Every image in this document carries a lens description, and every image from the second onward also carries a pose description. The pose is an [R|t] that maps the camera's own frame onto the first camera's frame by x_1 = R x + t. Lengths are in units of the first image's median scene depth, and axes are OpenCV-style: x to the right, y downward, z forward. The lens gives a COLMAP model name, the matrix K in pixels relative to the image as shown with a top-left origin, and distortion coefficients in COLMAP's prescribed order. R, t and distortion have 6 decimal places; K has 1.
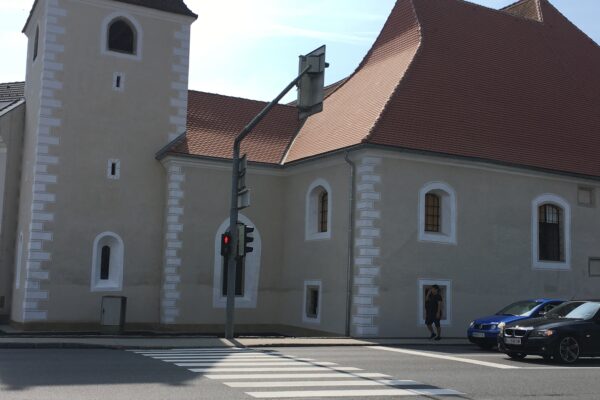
lens RADIAL K [[725.4, 0, 299.8], [0, 725.4, 201.5], [0, 0, 1]] dist [0.034138, 0.000000]
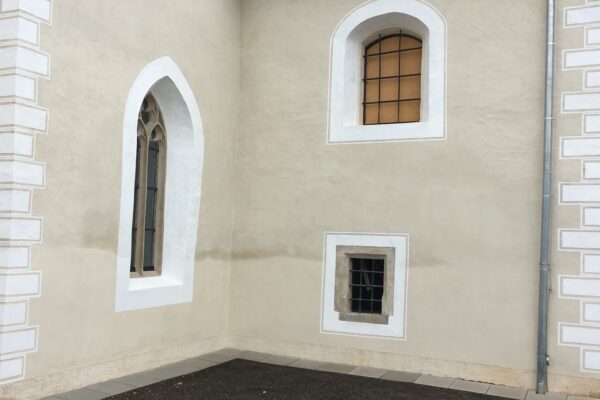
lens RADIAL K [[665.0, 0, 294.0], [0, 665.0, 198.7], [0, 0, 1]] dist [0.039634, 0.000000]
pose [[0.799835, 0.030612, 0.599438, -0.255110], [-0.075180, 0.995943, 0.049452, 0.072616], [-0.595492, -0.084620, 0.798892, 0.726876]]
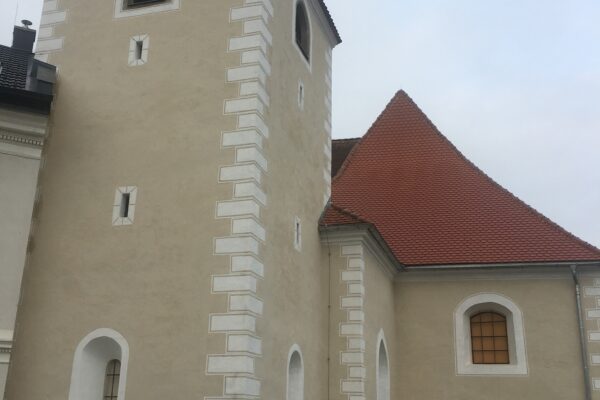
lens RADIAL K [[677.3, 0, 301.1], [0, 677.3, 198.6], [0, 0, 1]] dist [0.052281, 0.000000]
pose [[0.701502, 0.214255, 0.679698, -0.646655], [-0.085135, 0.972102, -0.218561, 0.047161], [-0.707564, 0.095455, 0.700172, 0.635083]]
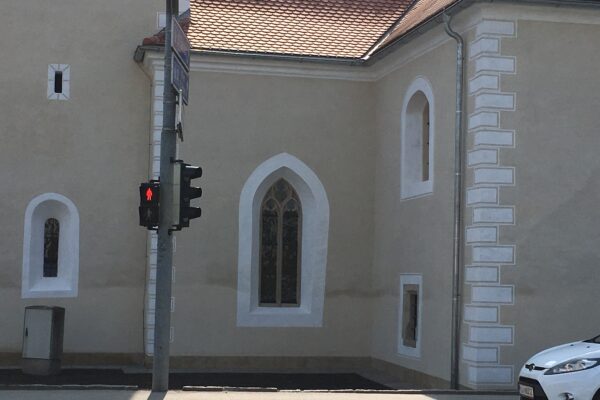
lens RADIAL K [[1088.3, 0, 300.9], [0, 1088.3, 203.2], [0, 0, 1]] dist [0.011524, 0.000000]
pose [[0.963813, -0.028143, -0.265089, 0.152287], [0.038122, 0.998742, 0.032572, 0.029679], [0.263839, -0.041498, 0.963674, 0.236800]]
